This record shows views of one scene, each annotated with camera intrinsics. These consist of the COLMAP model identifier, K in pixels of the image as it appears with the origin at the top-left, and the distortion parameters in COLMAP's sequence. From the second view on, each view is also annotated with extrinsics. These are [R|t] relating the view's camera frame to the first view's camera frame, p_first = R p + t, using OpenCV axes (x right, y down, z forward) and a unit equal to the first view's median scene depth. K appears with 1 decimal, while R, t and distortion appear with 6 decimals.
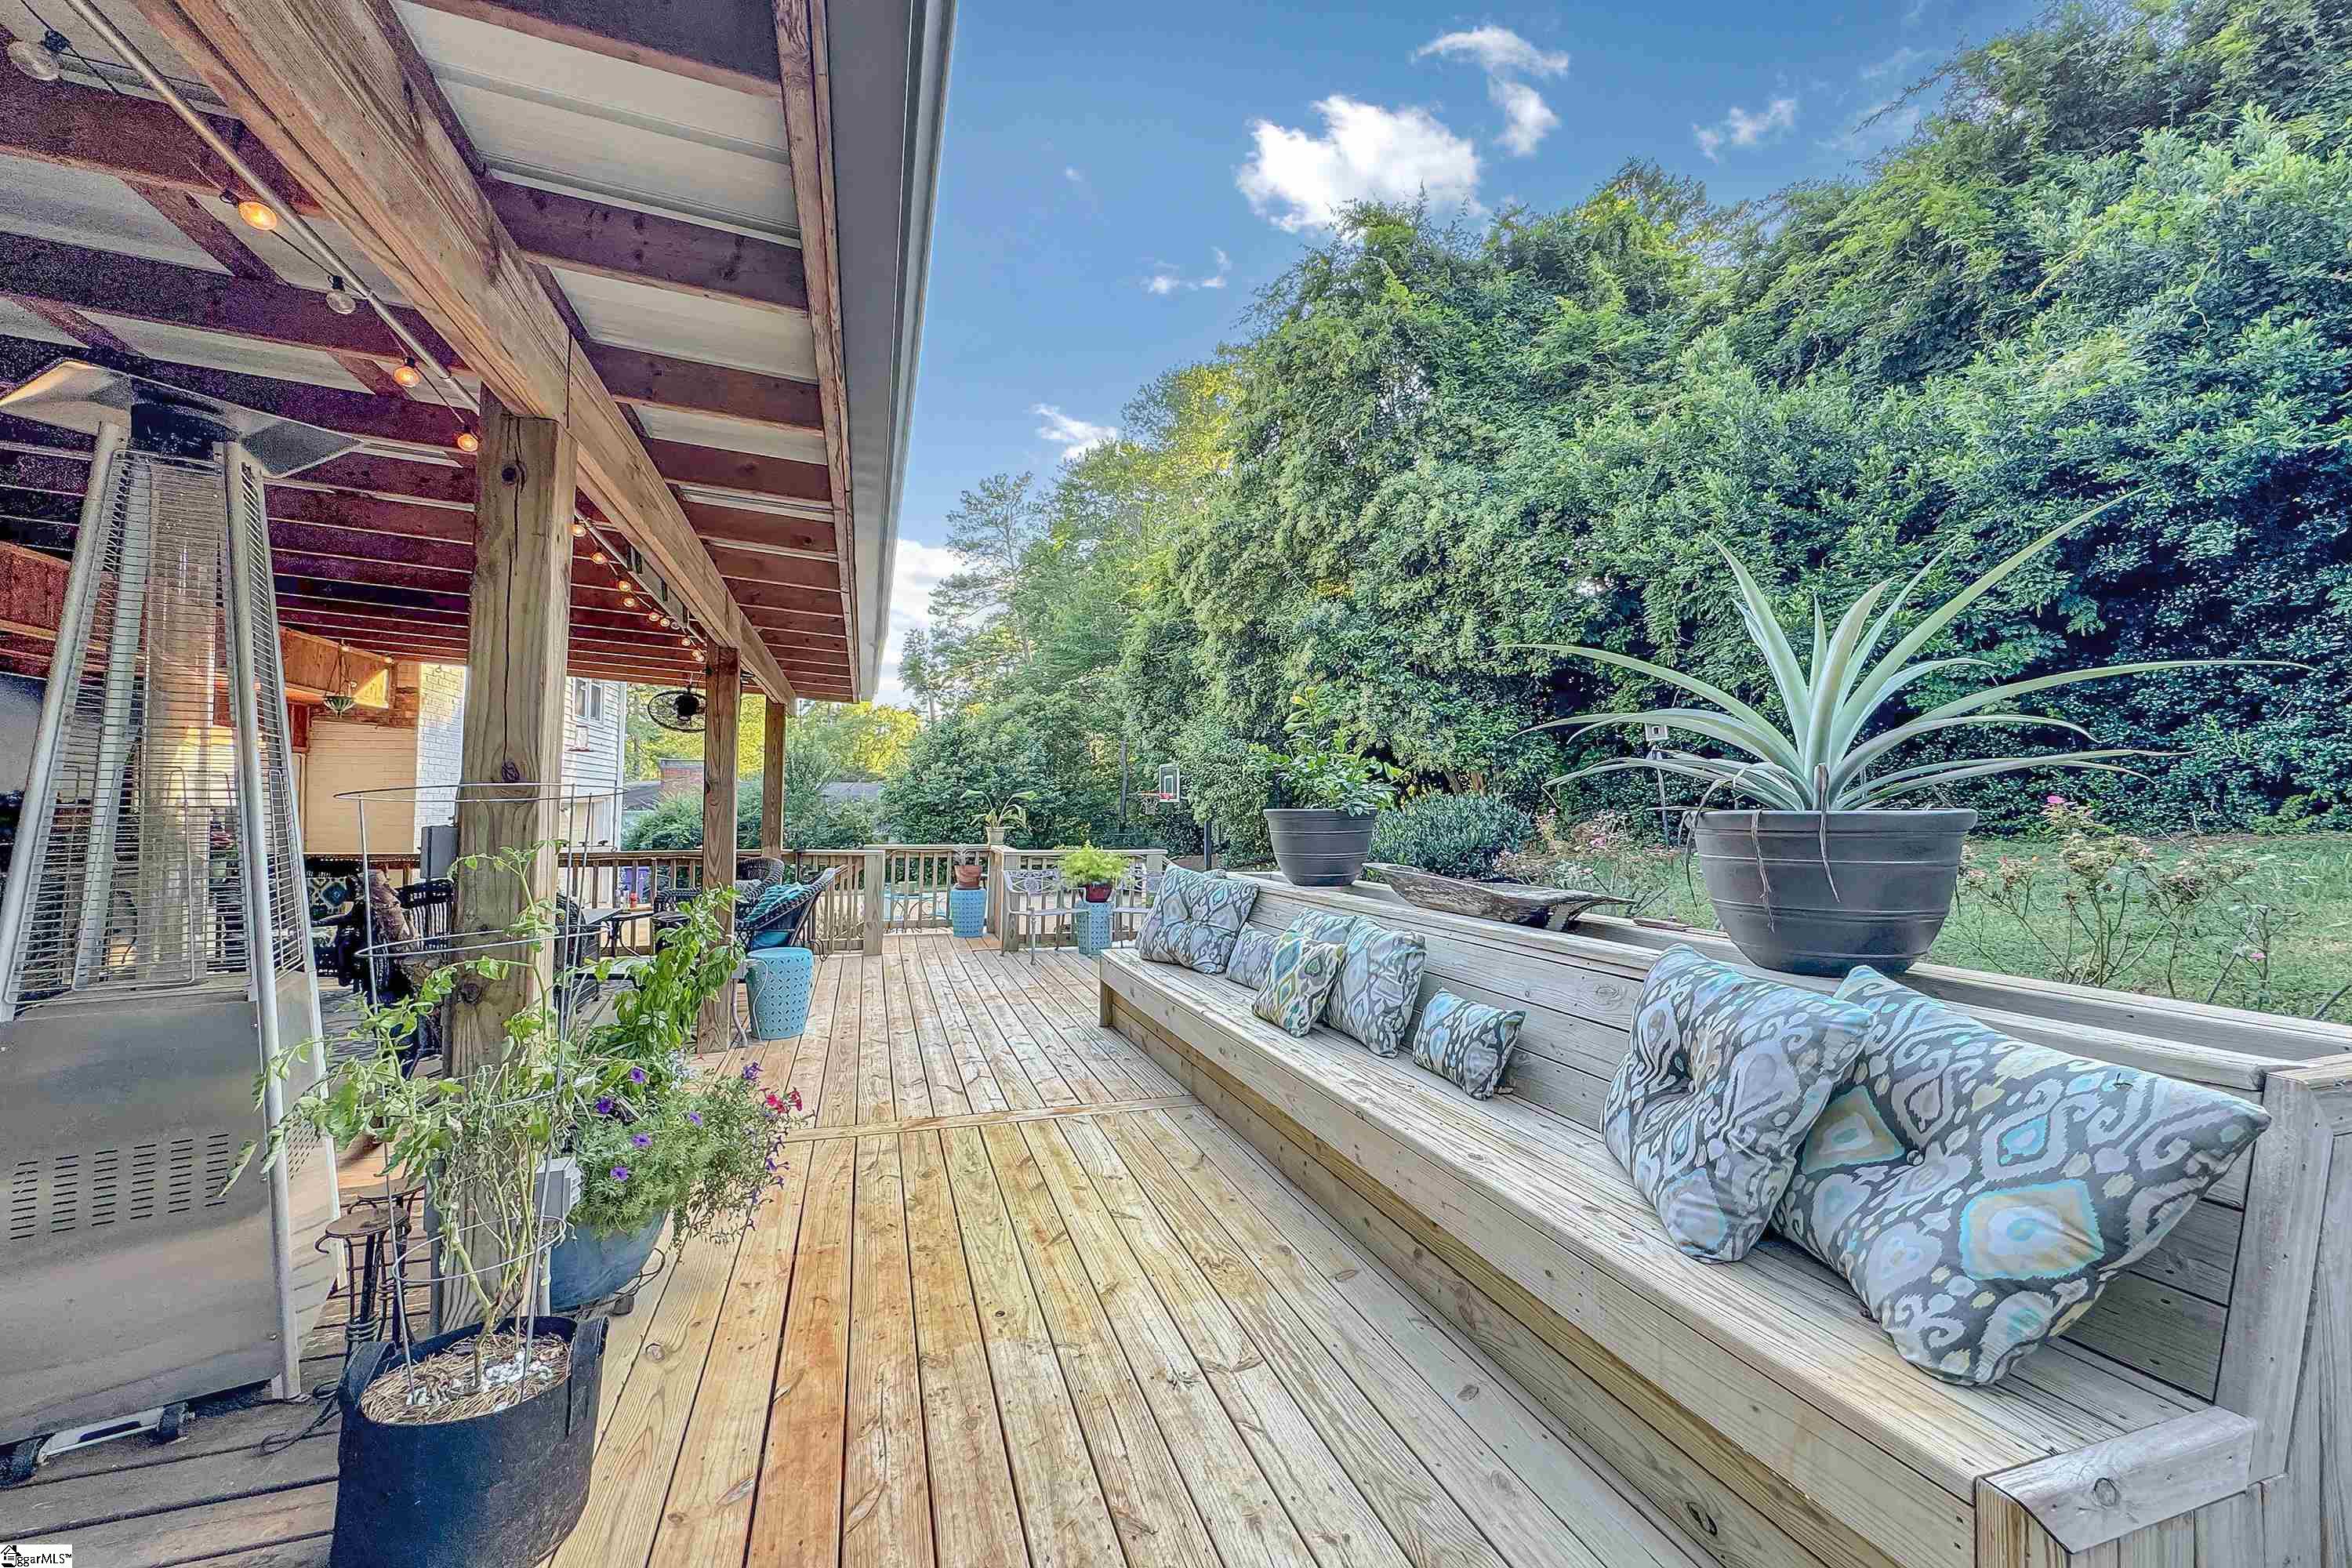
lens RADIAL K [[933.9, 0, 1176.0], [0, 933.9, 784.0], [0, 0, 1]] dist [-0.004779, -0.000243]
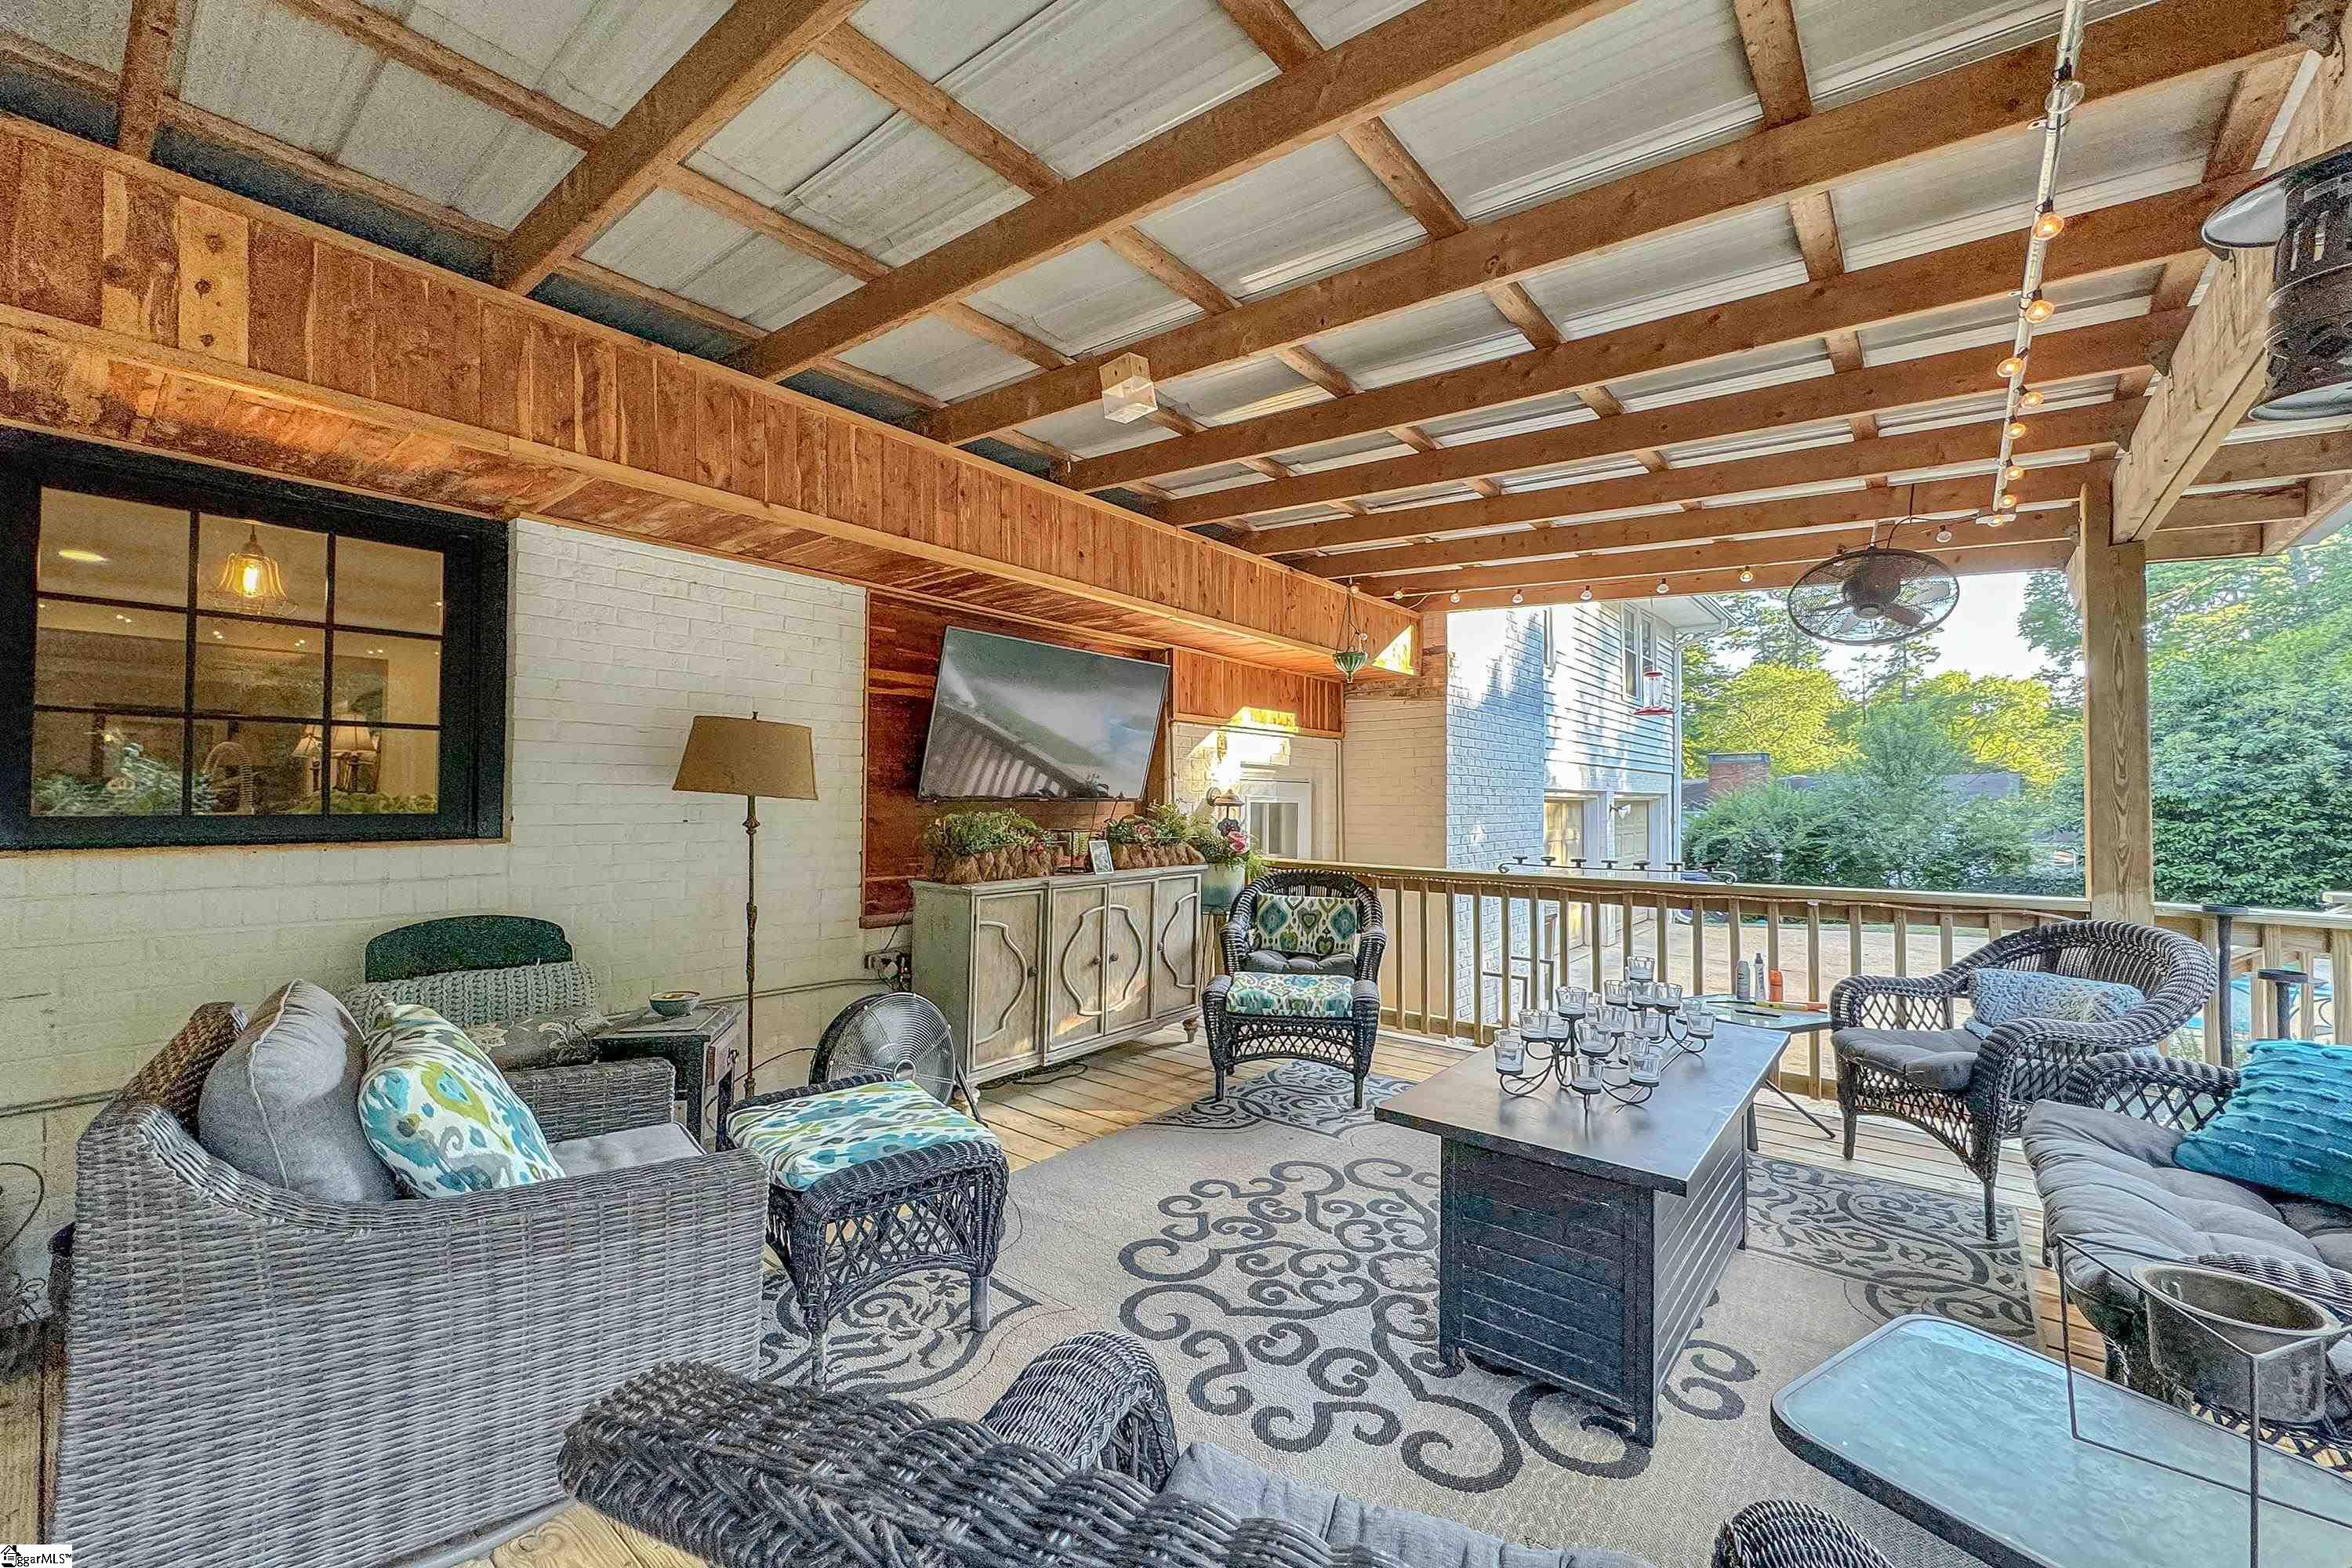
lens RADIAL K [[938.9, 0, 1176.0], [0, 938.9, 784.0], [0, 0, 1]] dist [0.001132, 0.000094]
pose [[0.530440, -0.022087, -0.847435, -0.325525], [0.021147, 0.999694, -0.012819, 0.016482], [0.847459, -0.011121, 0.530745, 0.464240]]
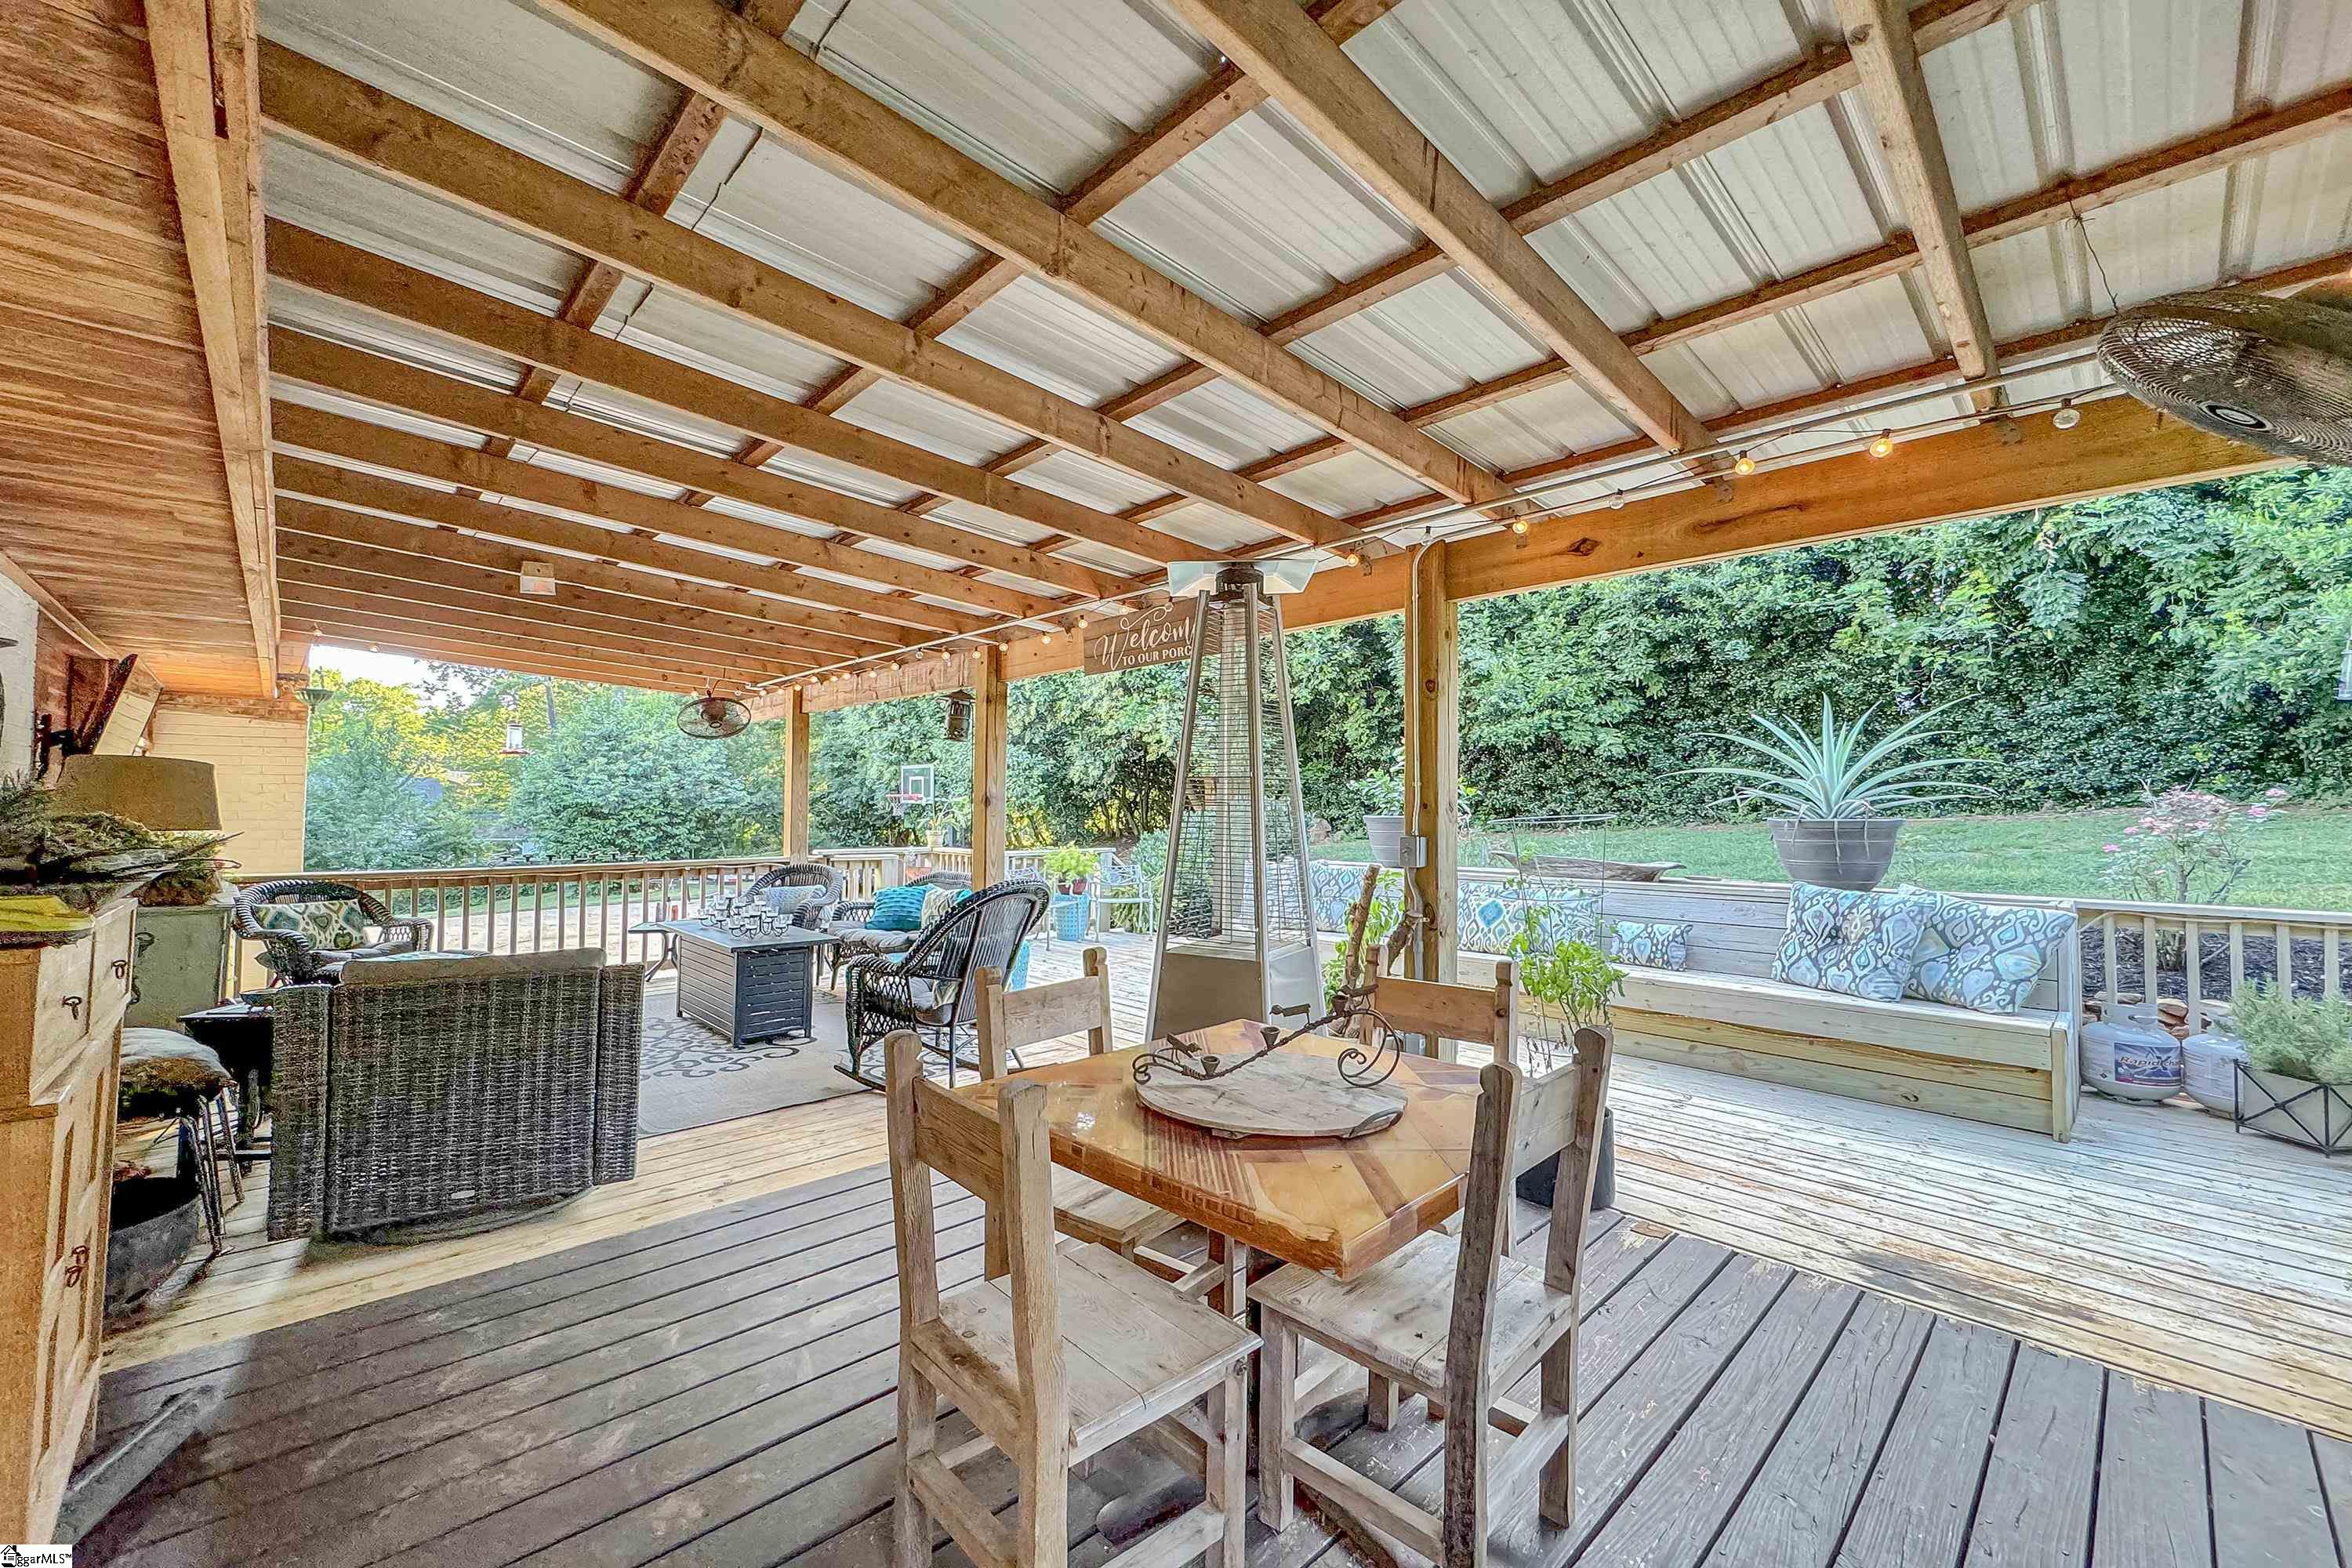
lens RADIAL K [[933.9, 0, 1176.0], [0, 933.9, 784.0], [0, 0, 1]] dist [-0.004779, -0.000243]
pose [[0.905049, 0.006821, 0.425252, -0.533141], [-0.008012, 0.999967, 0.001014, -0.013813], [-0.425232, -0.004325, 0.905074, -0.103452]]
